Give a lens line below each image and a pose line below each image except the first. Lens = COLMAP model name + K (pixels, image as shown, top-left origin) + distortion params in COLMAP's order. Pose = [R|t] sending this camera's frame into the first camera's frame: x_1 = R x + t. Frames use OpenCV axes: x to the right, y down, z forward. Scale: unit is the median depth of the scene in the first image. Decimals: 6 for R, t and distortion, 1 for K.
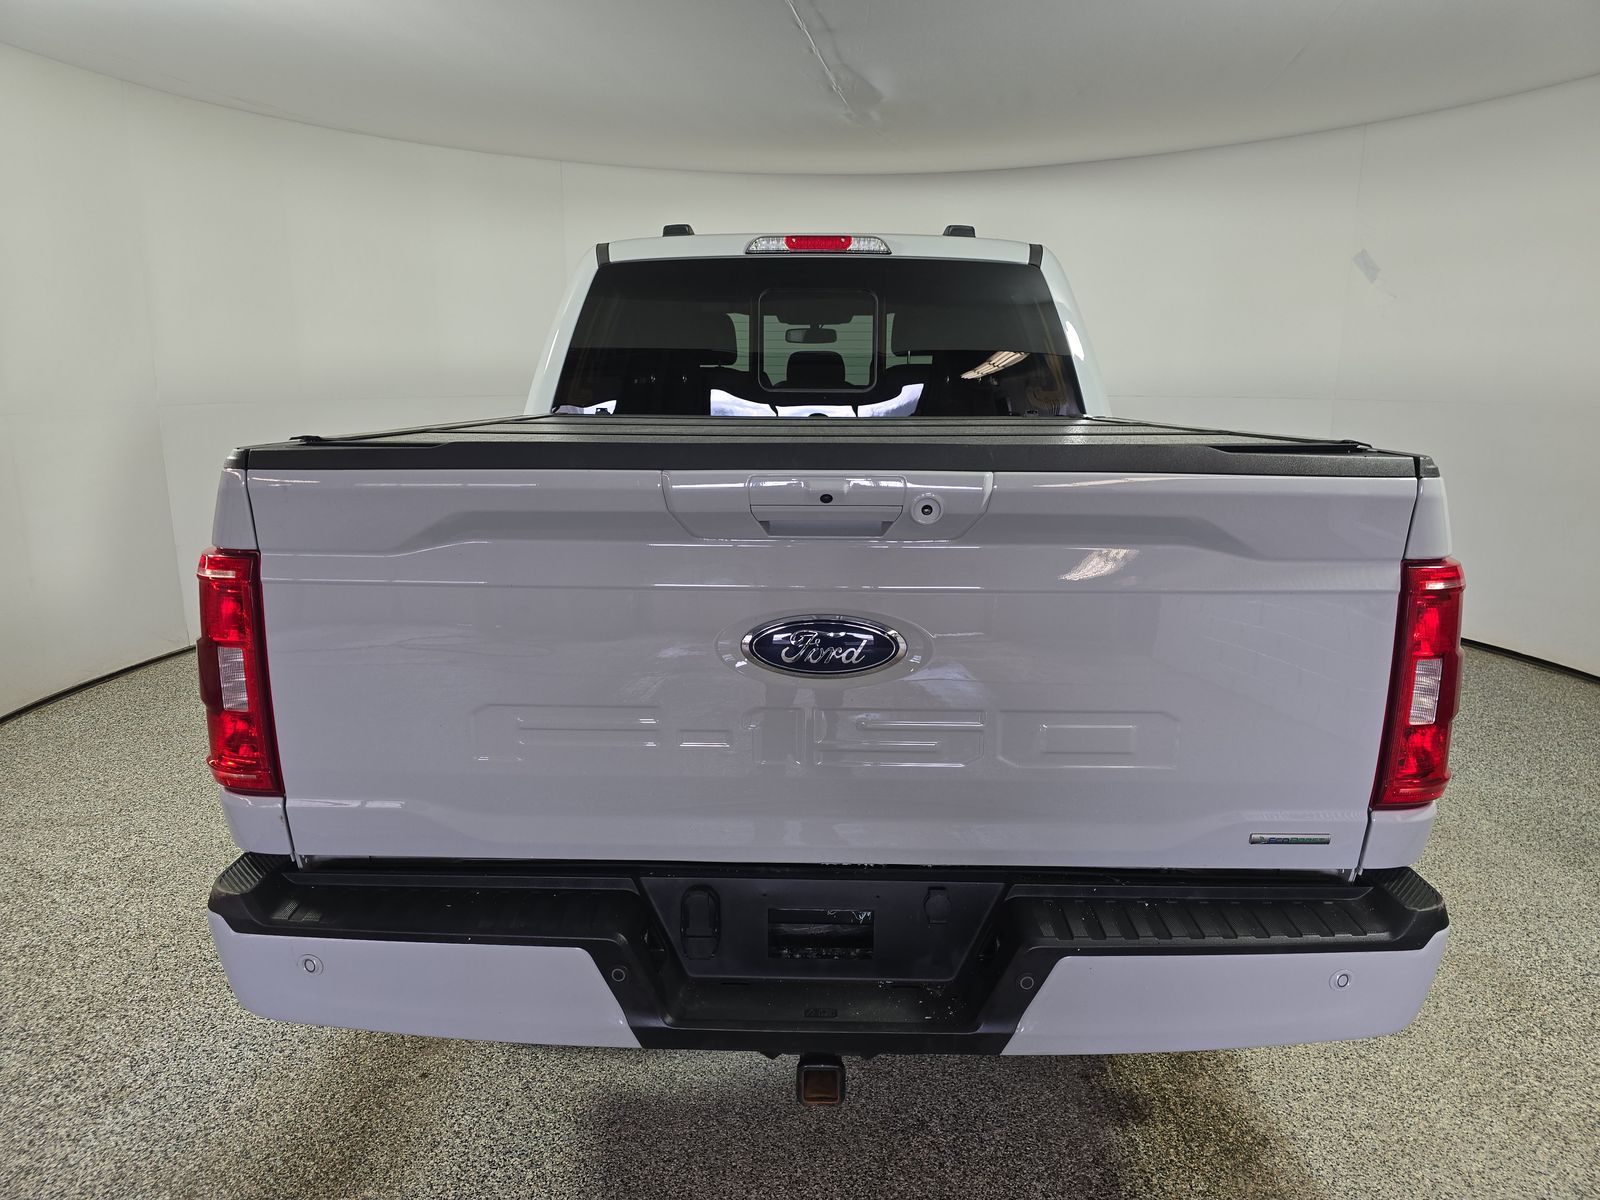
lens RADIAL K [[1074.5, 0, 788.6], [0, 1074.5, 610.6], [0, 0, 1]] dist [0.025356, -0.043198]
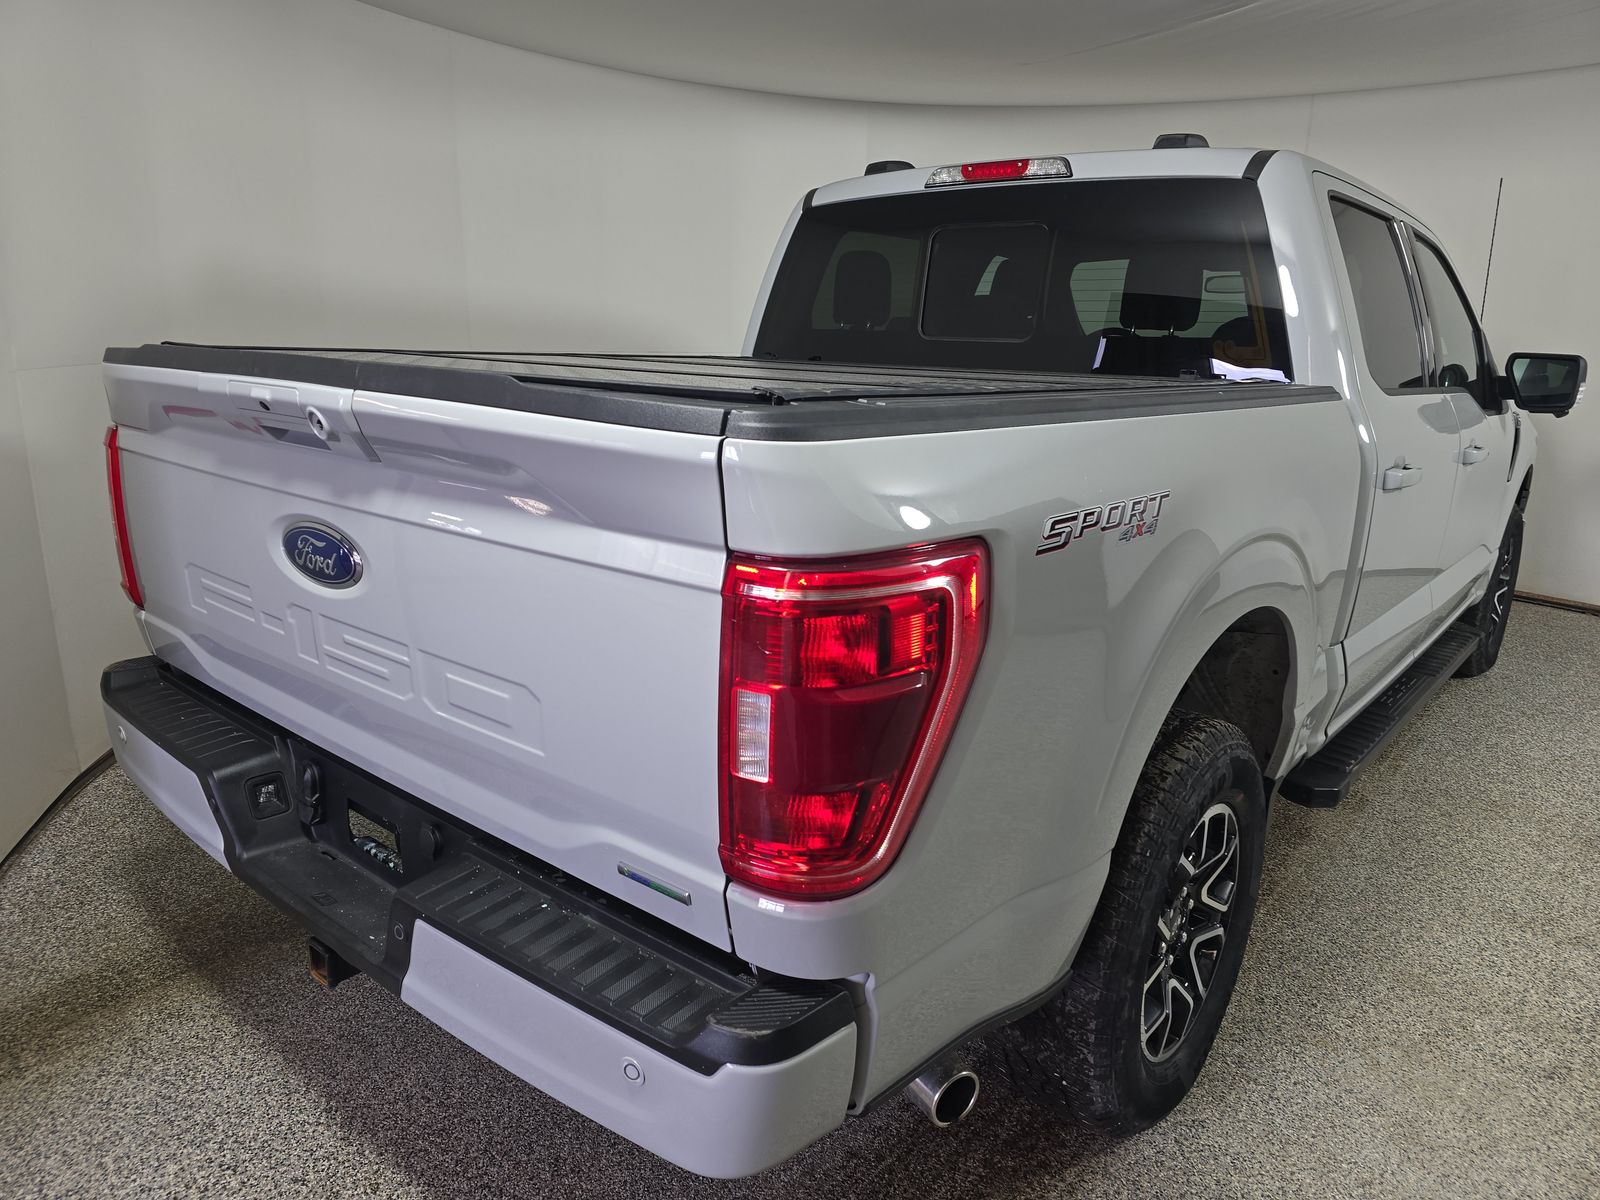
lens RADIAL K [[1074.5, 0, 788.6], [0, 1074.5, 610.6], [0, 0, 1]] dist [0.025356, -0.043198]
pose [[0.773639, 0.174957, -0.608993, 0.494251], [-0.158714, 0.983991, 0.081067, -0.033133], [0.613427, 0.033939, 0.789022, 0.217169]]
